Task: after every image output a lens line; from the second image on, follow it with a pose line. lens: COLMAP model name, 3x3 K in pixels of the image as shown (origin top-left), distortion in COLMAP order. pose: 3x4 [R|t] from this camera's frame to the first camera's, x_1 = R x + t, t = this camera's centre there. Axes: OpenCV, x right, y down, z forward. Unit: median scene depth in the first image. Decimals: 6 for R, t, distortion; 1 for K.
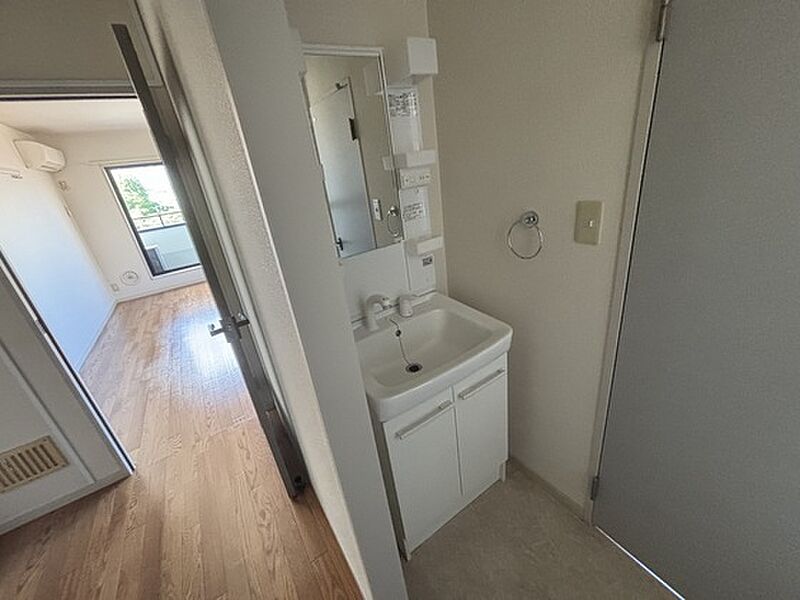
lens RADIAL K [[325.9, 0, 399.6], [0, 325.9, 301.9], [0, 0, 1]] dist [-0.000931, 0.000135]
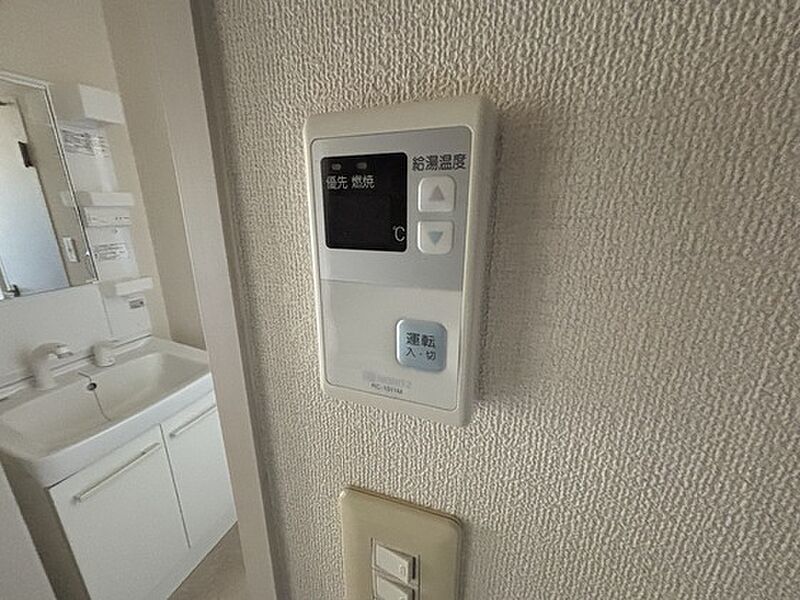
lens RADIAL K [[325.9, 0, 404.3], [0, 325.9, 295.7], [0, 0, 1]] dist [-0.000931, 0.000135]
pose [[0.783149, -0.040990, 0.620482, 0.118302], [0.143304, 0.982864, -0.115944, 0.076249], [-0.605096, 0.179719, 0.775603, -0.213732]]
